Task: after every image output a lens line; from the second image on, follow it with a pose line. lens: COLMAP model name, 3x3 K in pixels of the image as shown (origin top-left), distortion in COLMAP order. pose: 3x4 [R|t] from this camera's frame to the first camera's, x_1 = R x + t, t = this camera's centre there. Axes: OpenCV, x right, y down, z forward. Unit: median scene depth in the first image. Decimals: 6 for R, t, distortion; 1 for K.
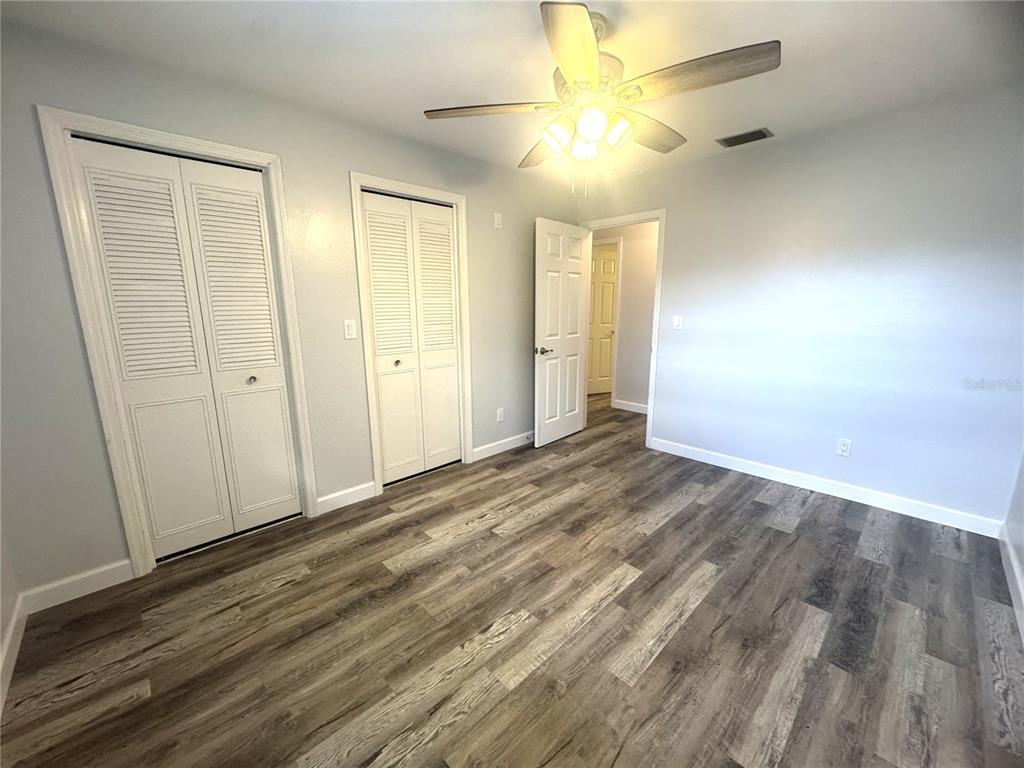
lens RADIAL K [[408.1, 0, 511.6], [0, 408.1, 384.2], [0, 0, 1]] dist [-0.004924, 0.000075]
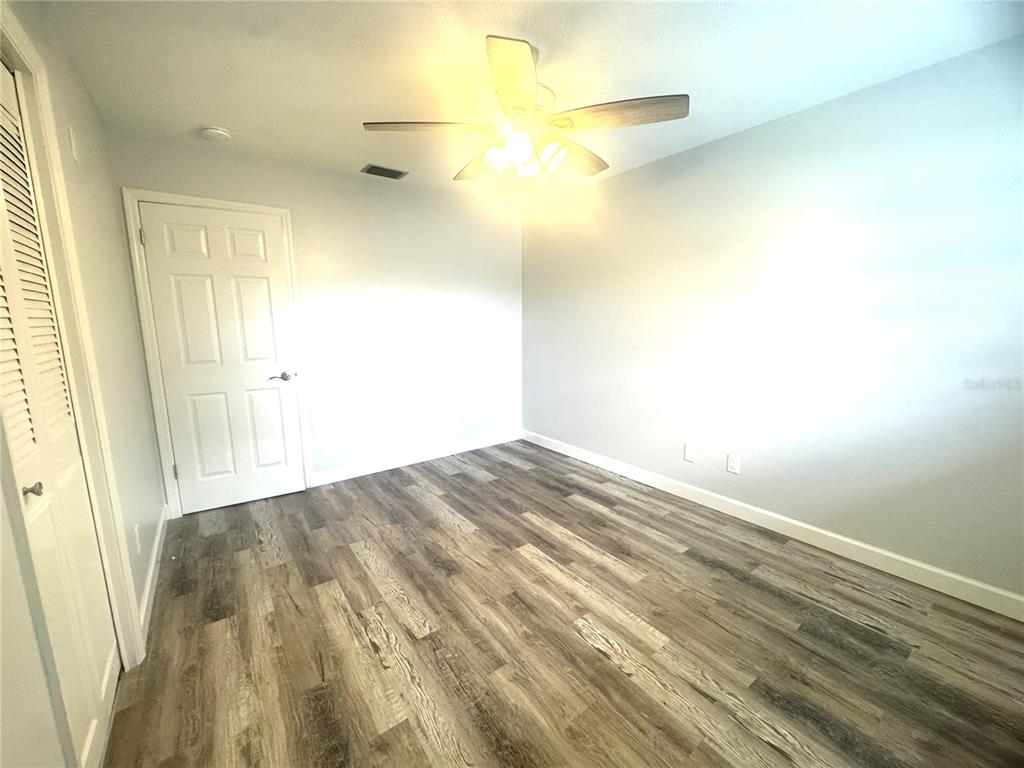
lens RADIAL K [[408.1, 0, 513.9], [0, 408.1, 383.4], [0, 0, 1]] dist [-0.004924, 0.000075]
pose [[0.129599, -0.152986, 0.979694, -0.702319], [0.201093, 0.971549, 0.125112, -0.131027], [-0.970961, 0.180795, 0.156676, 0.714538]]
